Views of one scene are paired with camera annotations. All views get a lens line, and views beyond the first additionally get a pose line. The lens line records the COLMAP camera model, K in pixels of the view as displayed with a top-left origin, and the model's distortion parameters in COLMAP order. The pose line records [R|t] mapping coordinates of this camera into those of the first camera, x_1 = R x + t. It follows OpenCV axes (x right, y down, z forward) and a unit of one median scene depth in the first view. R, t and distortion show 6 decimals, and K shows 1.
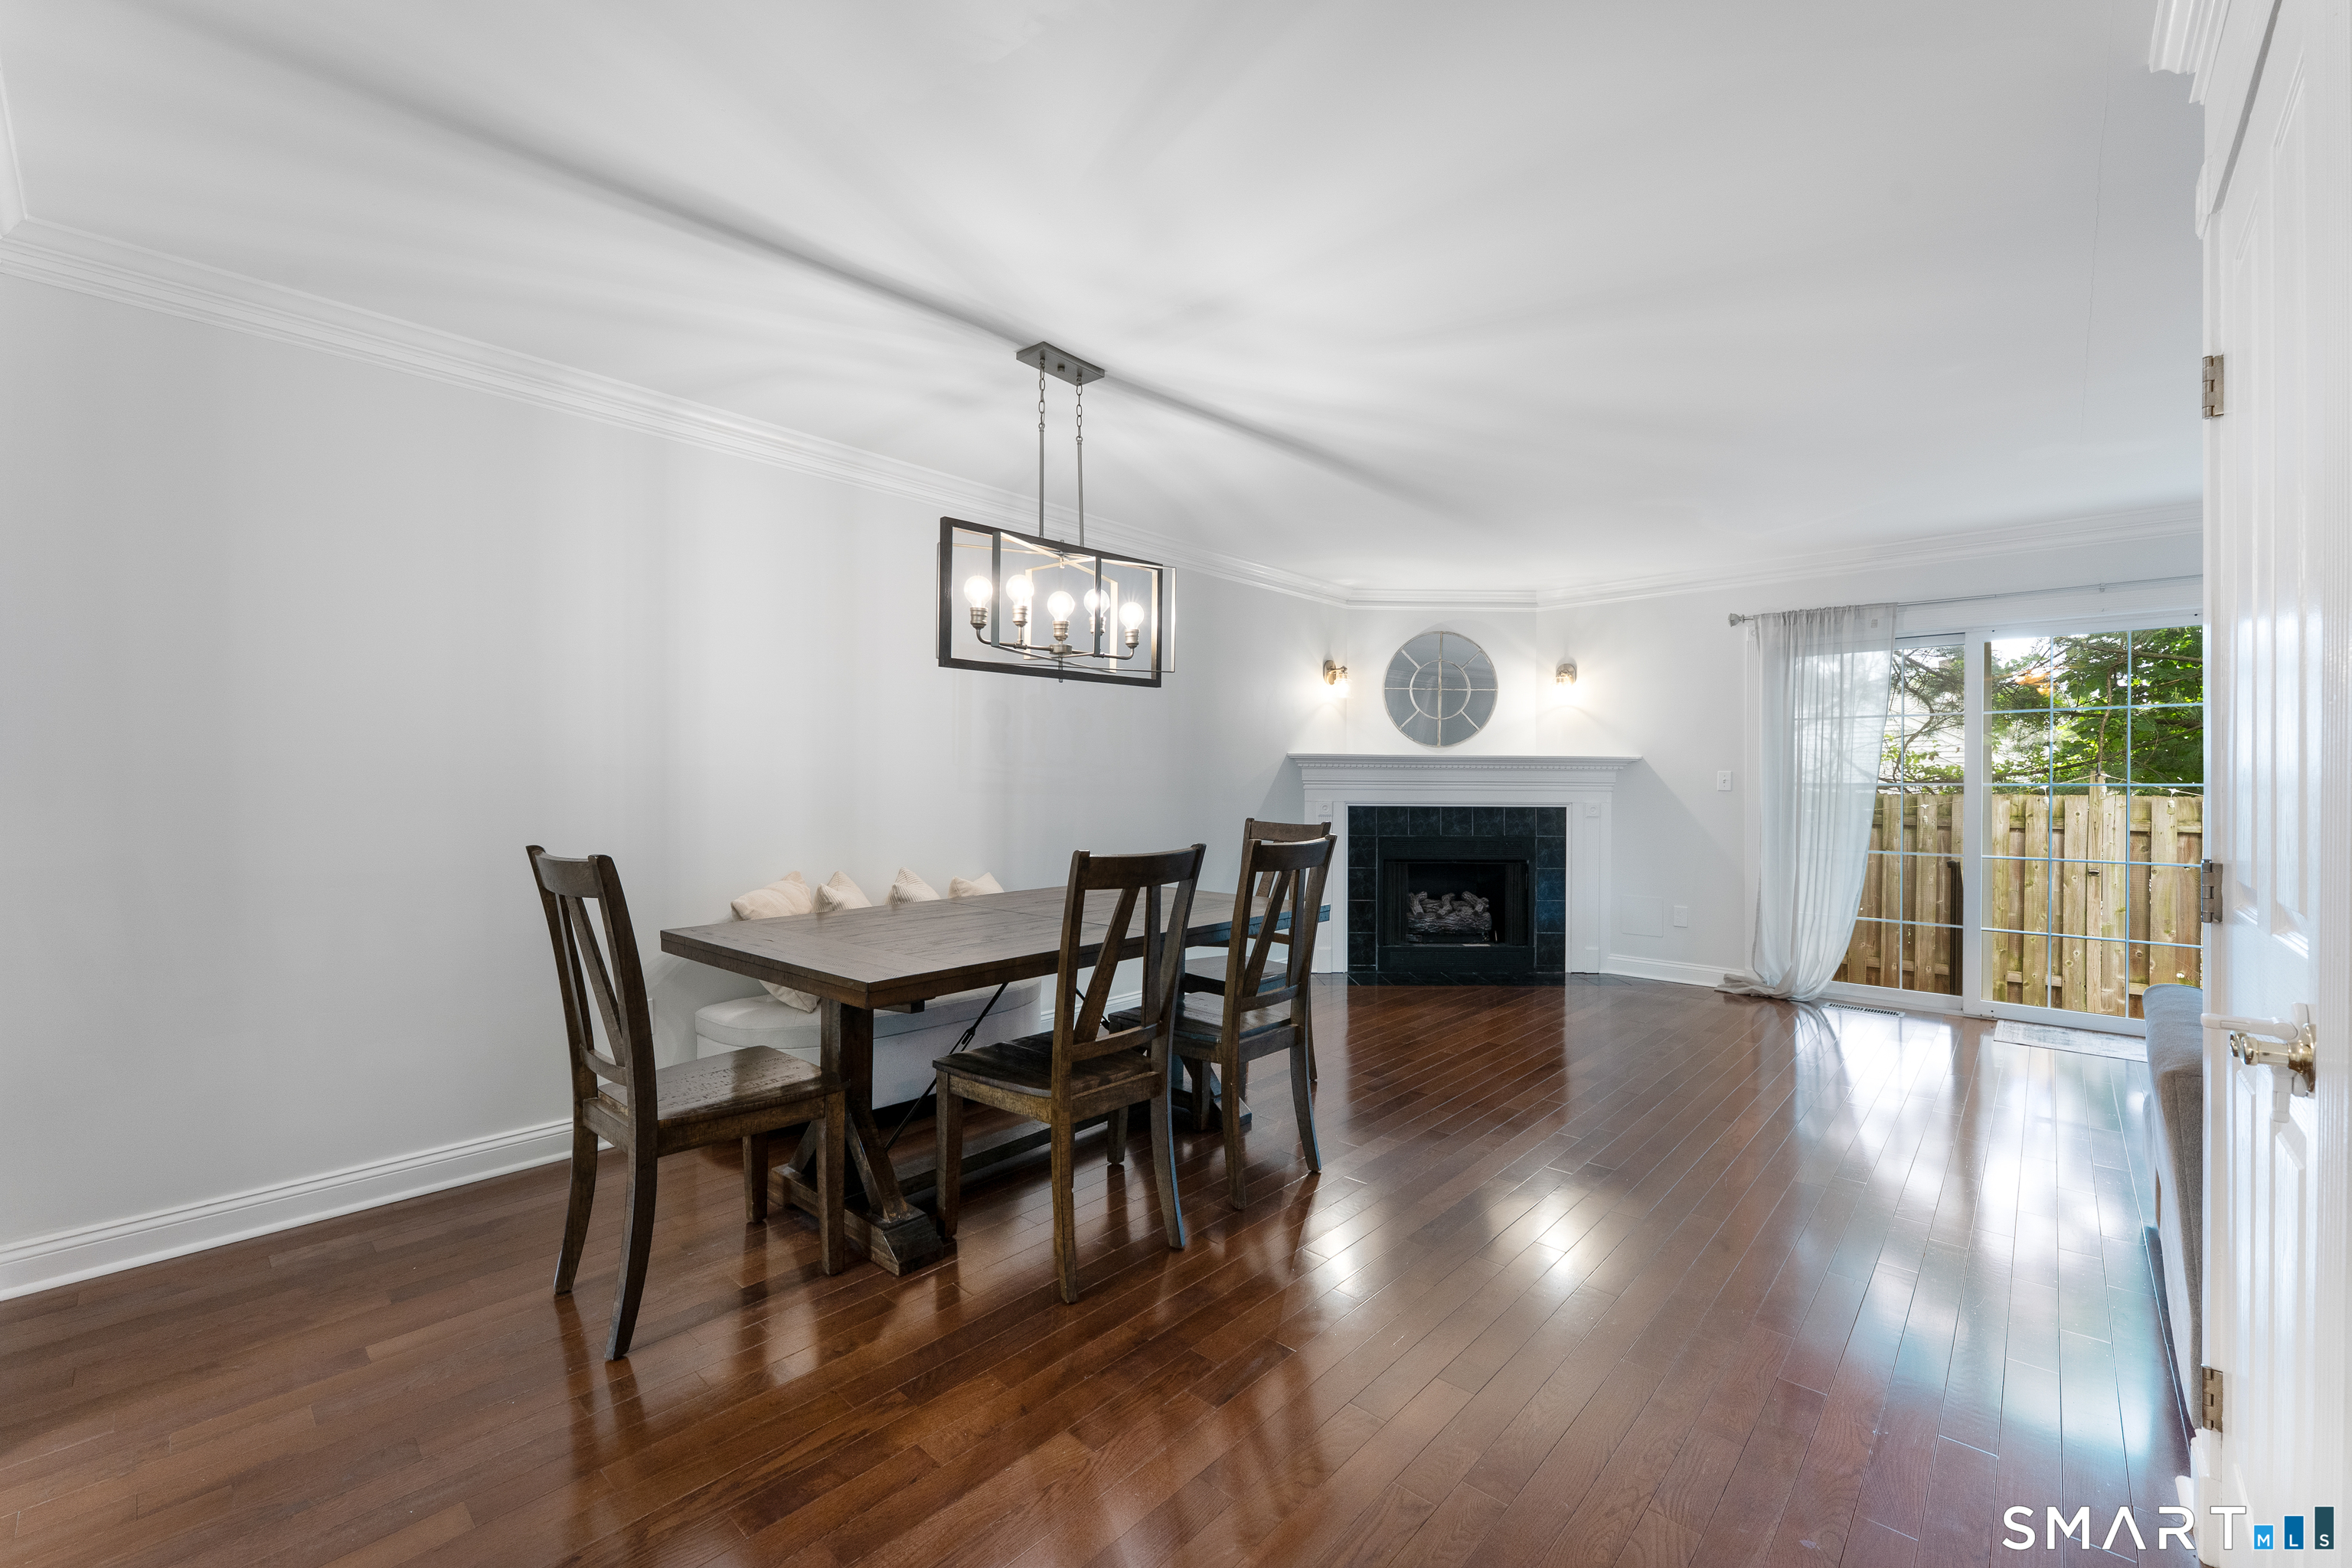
lens RADIAL K [[953.4, 0, 1176.0], [0, 953.4, 784.0], [0, 0, 1]] dist [0.001079, -0.000015]
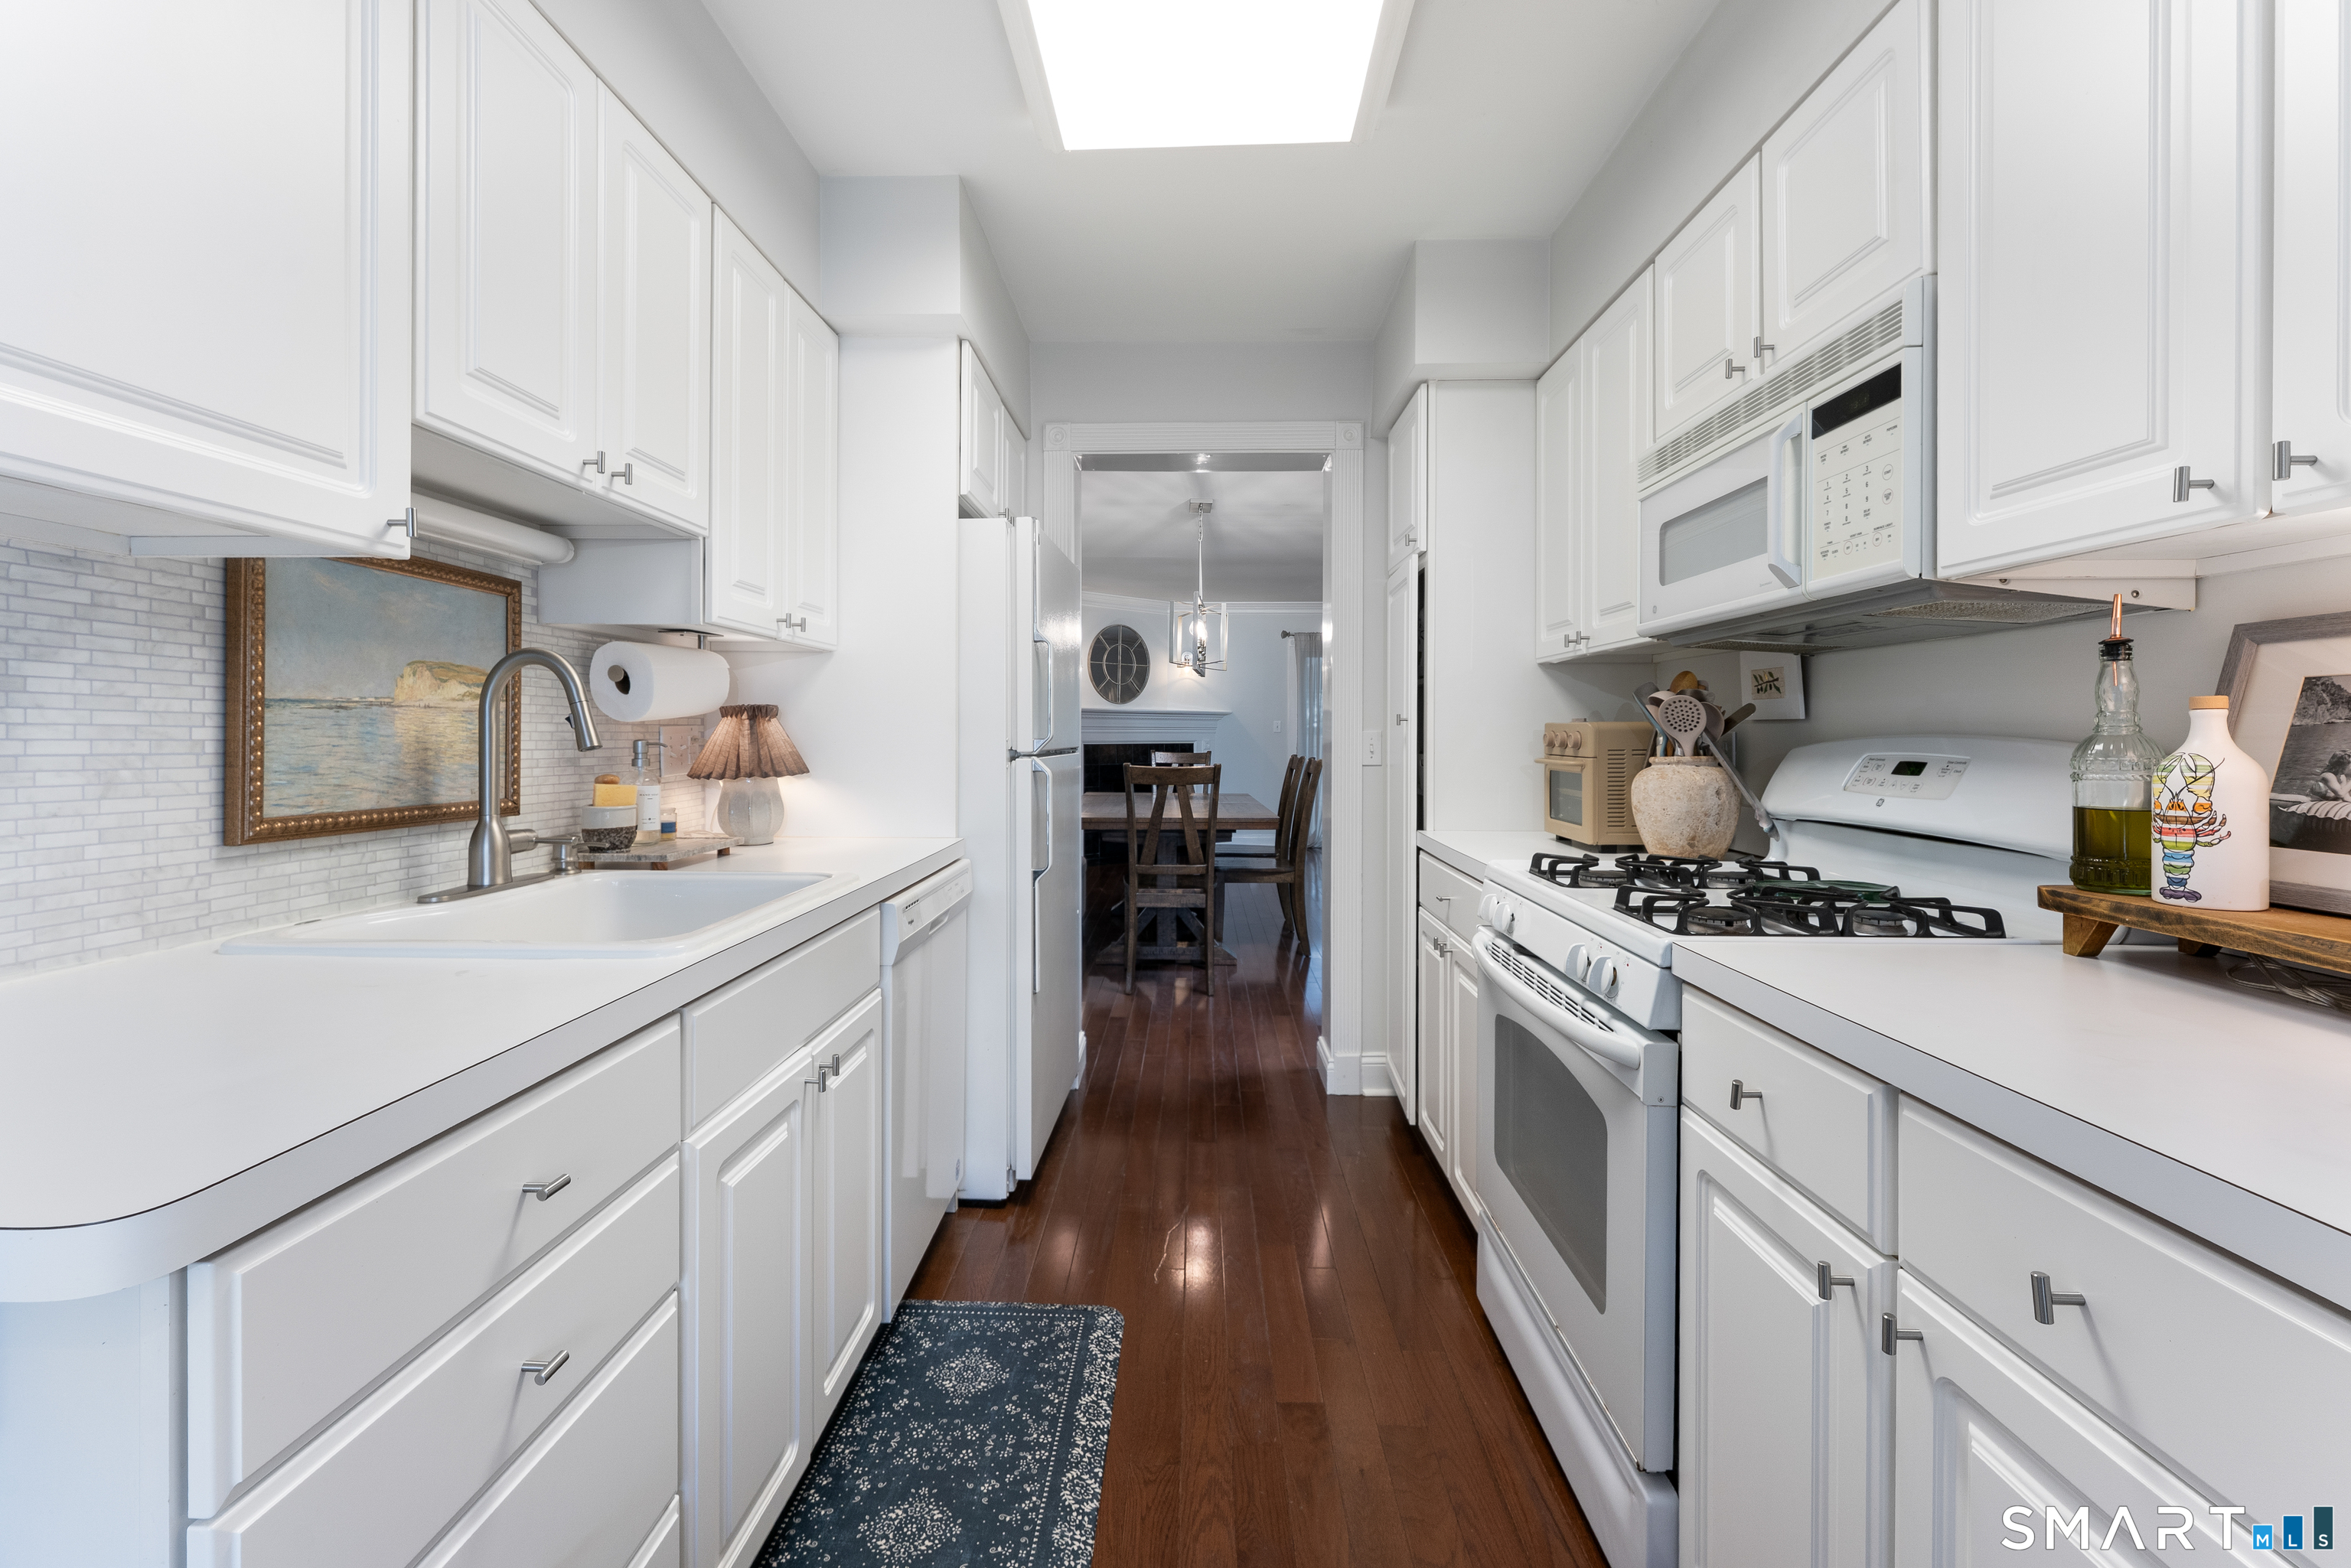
lens RADIAL K [[981.1, 0, 1176.0], [0, 981.1, 733.5], [0, 0, 1]] dist [-0.000173, -0.000060]
pose [[0.749865, -0.006442, 0.661559, -0.690898], [0.001841, 0.999969, 0.007651, -0.003956], [-0.661588, -0.004519, 0.749854, -0.200480]]
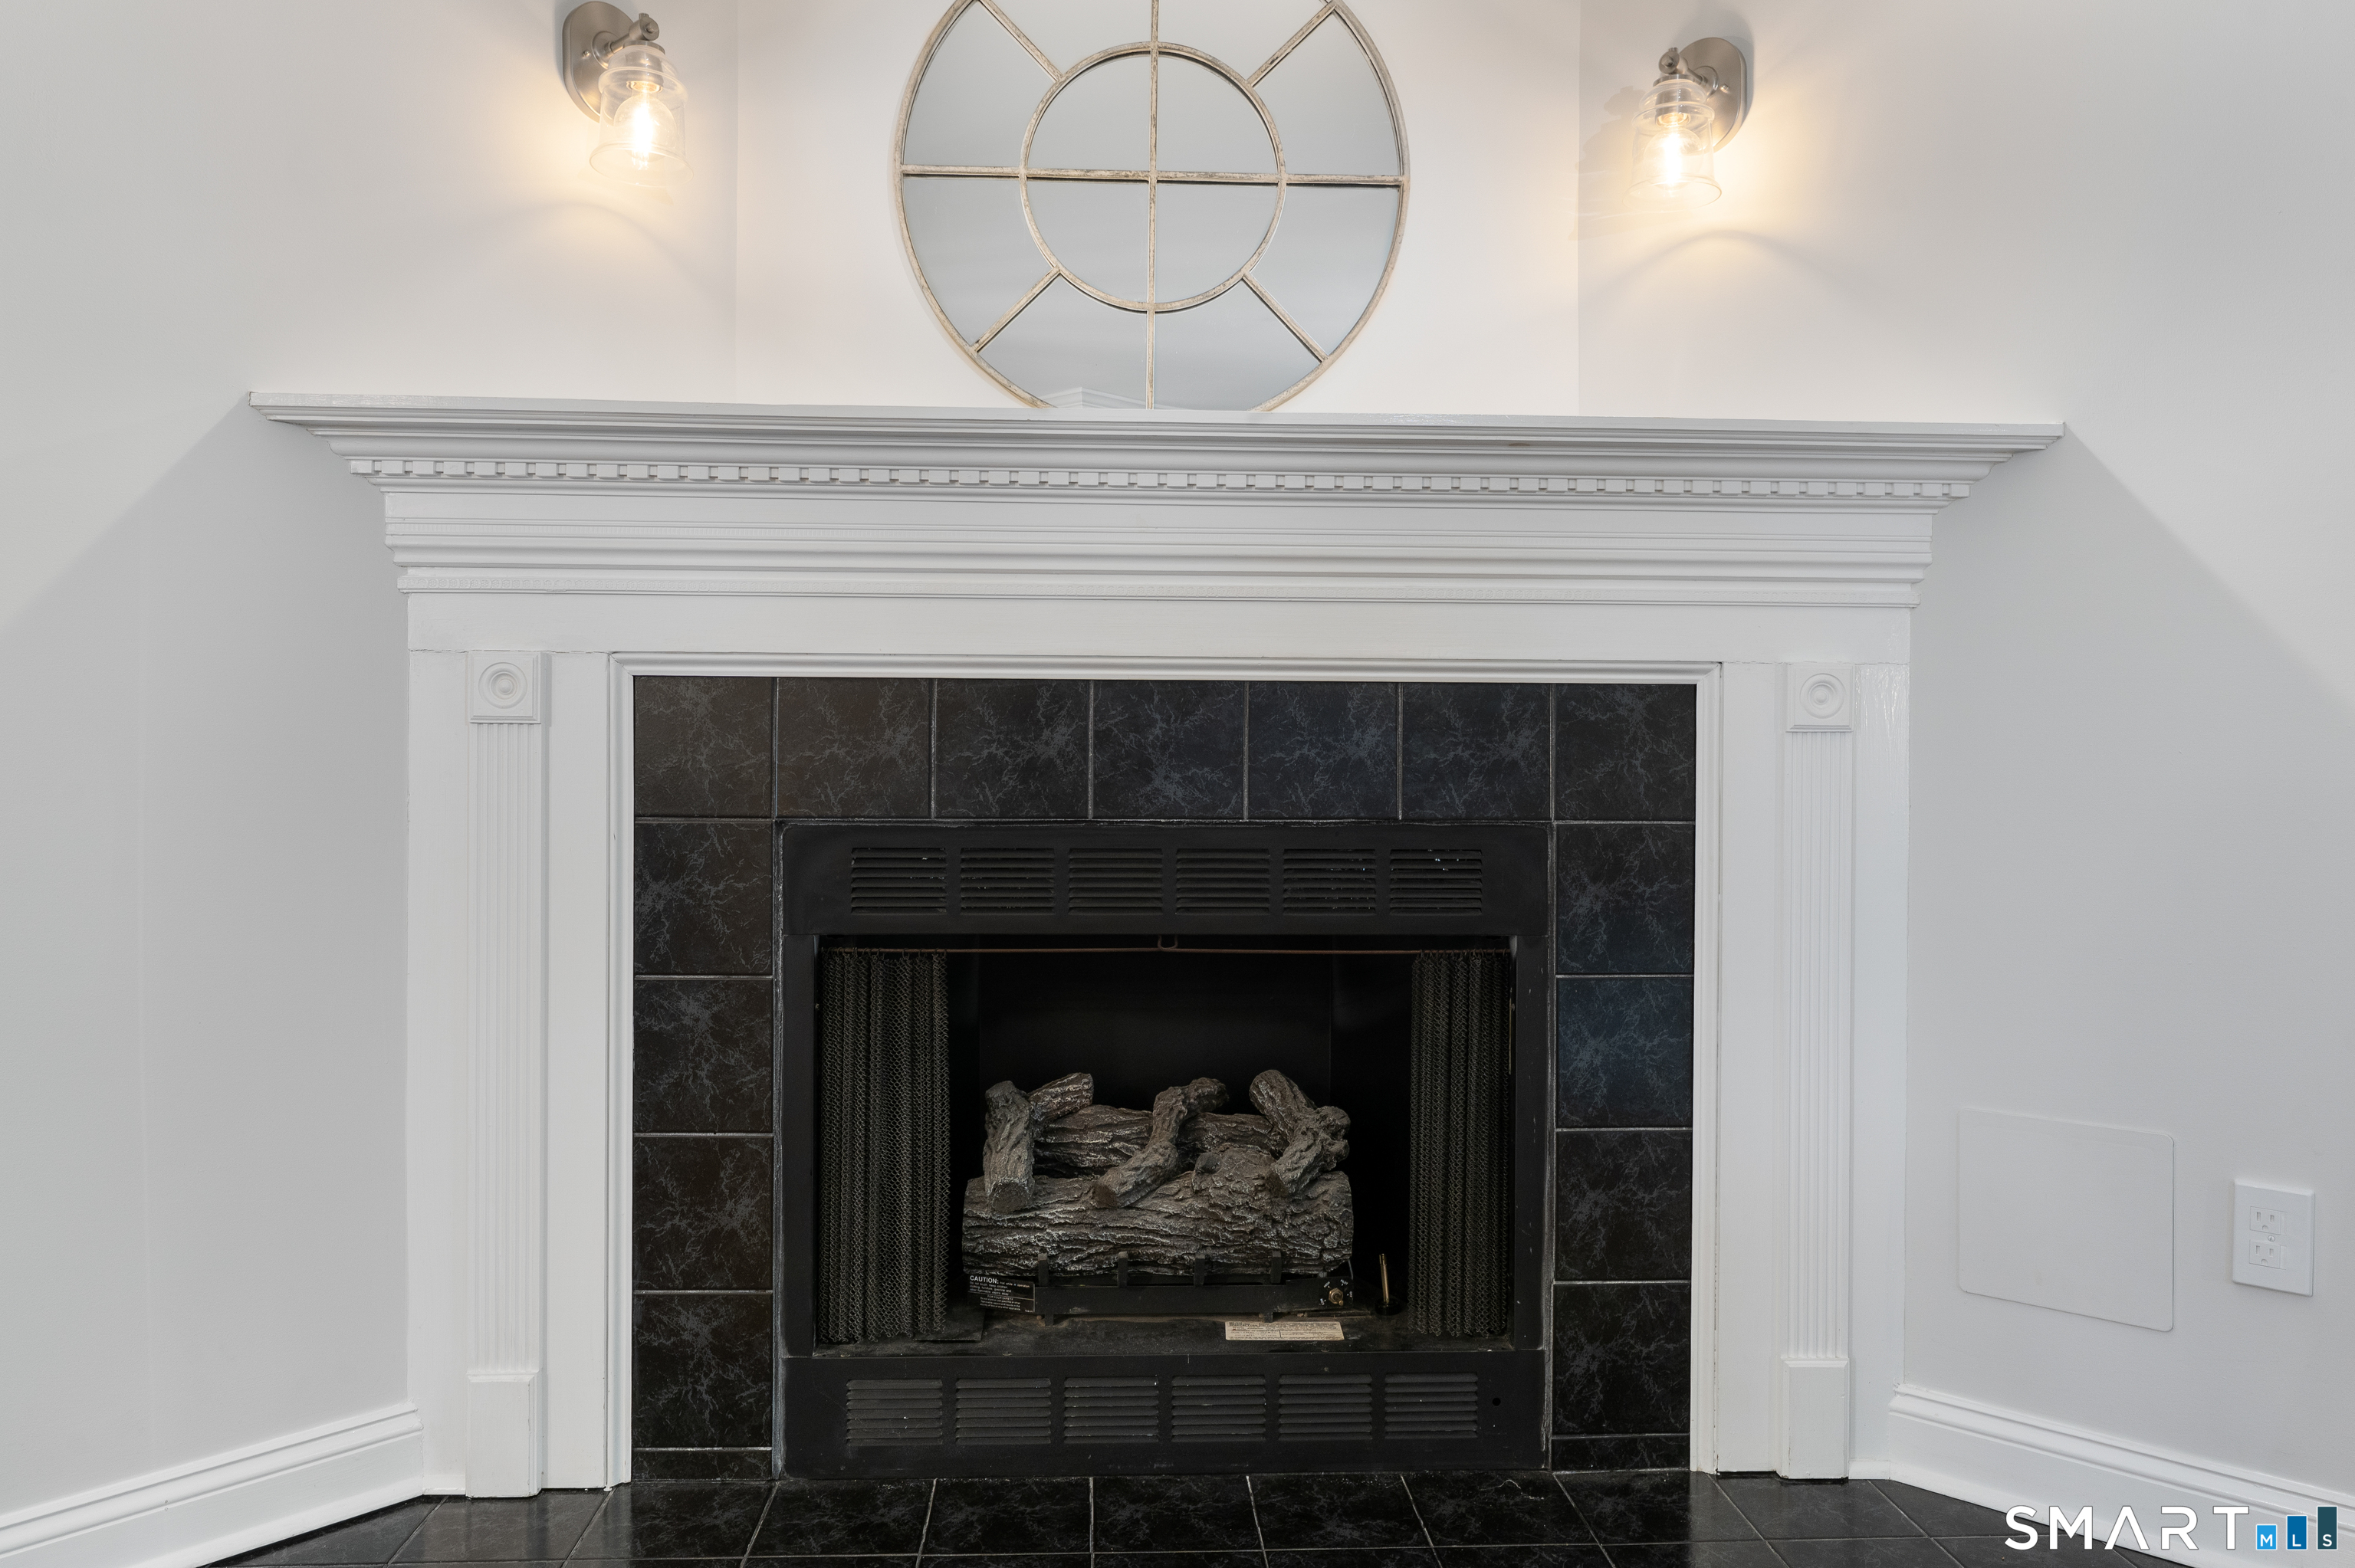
lens RADIAL K [[1583.3, 0, 1177.5], [0, 1583.3, 784.0], [0, 0, 1]] dist [0.001891, 0.000069]
pose [[0.999852, 0.000415, 0.017223, 0.288332], [-0.000512, 0.999984, 0.005644, 0.044019], [-0.017220, -0.005652, 0.999836, 0.651469]]
